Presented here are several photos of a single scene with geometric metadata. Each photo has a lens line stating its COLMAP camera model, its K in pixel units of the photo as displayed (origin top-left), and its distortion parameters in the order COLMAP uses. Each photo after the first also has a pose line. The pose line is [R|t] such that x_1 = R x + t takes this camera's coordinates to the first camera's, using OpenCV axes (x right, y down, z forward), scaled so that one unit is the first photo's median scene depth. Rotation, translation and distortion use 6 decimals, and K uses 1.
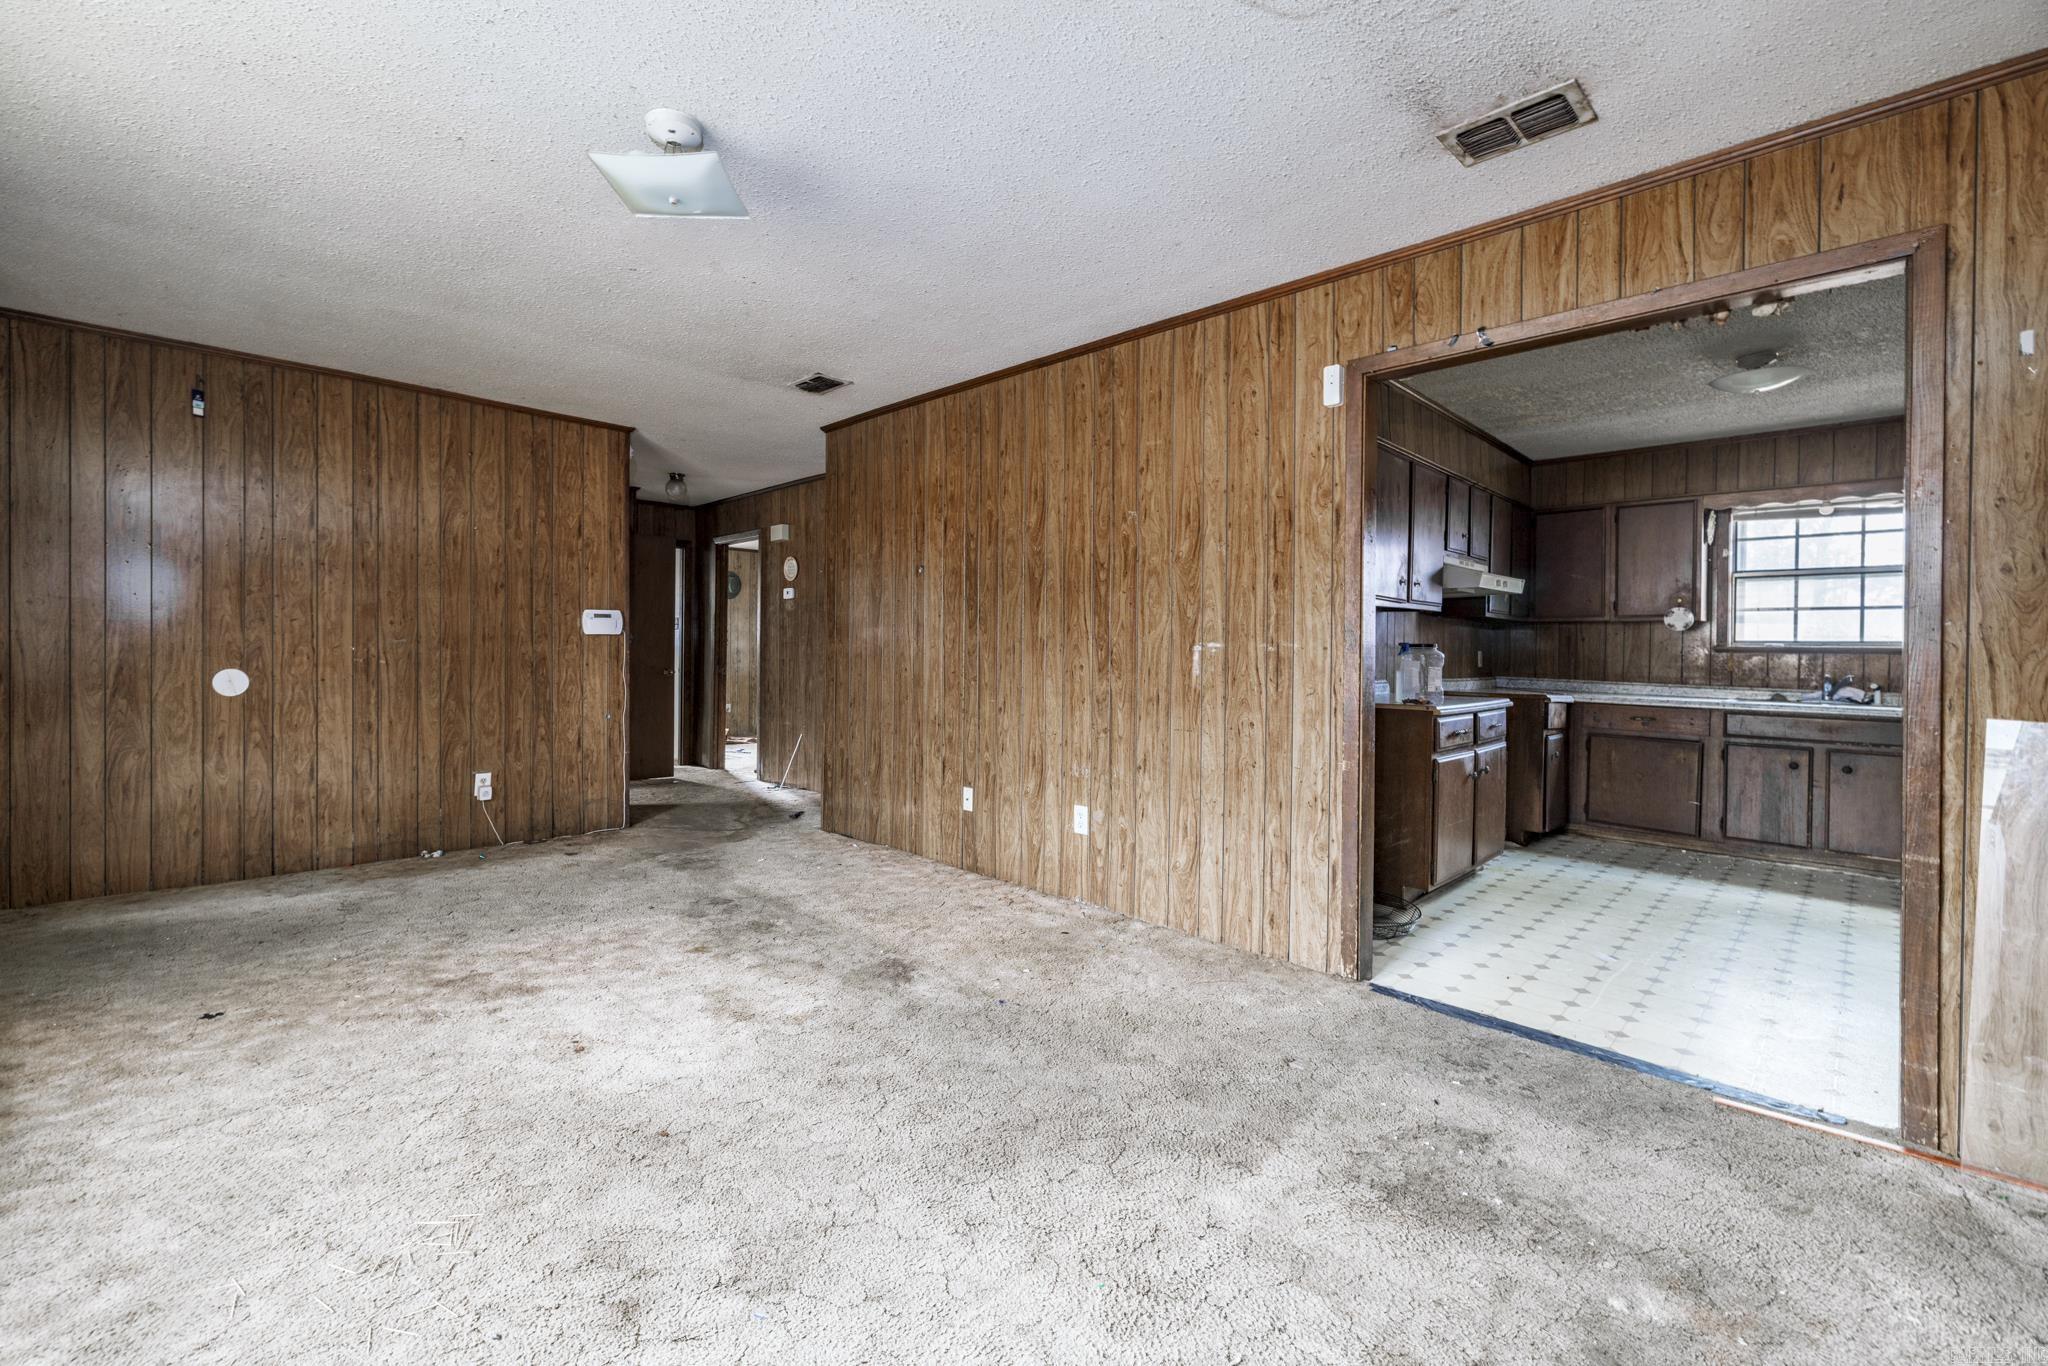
lens RADIAL K [[821.2, 0, 1022.1], [0, 821.2, 653.2], [0, 0, 1]] dist [-0.001679, -0.000096]
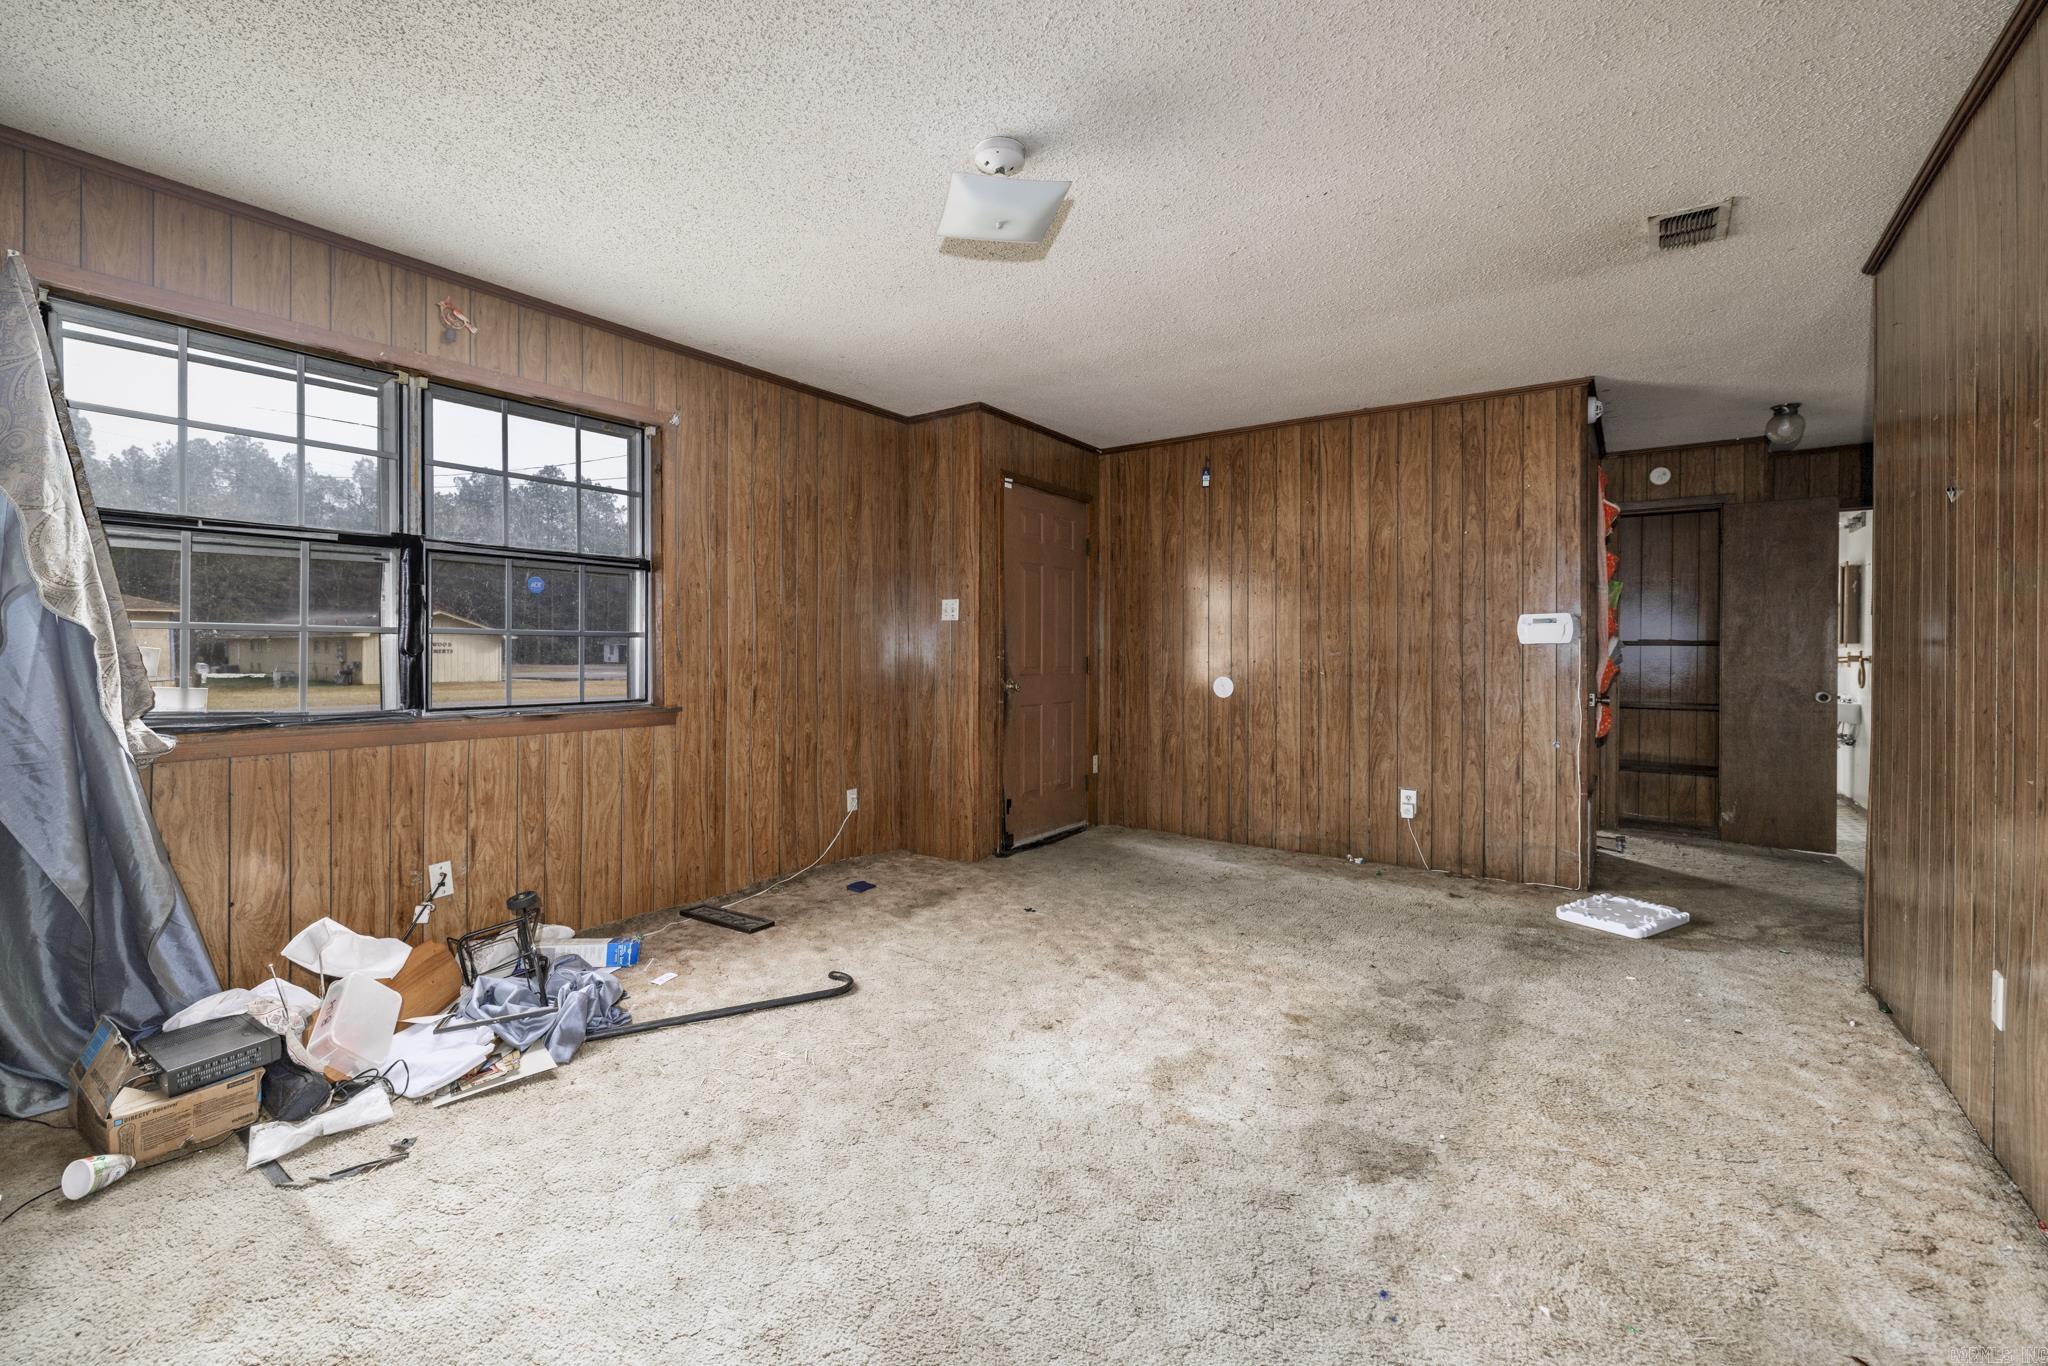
lens RADIAL K [[892.4, 0, 1023.1], [0, 892.4, 658.6], [0, 0, 1]] dist [0.000808, 0.000523]
pose [[0.159609, -0.004523, -0.987170, 0.344146], [-0.007204, 0.999958, -0.005747, 0.000951], [0.987154, 0.008028, 0.159570, 0.427247]]
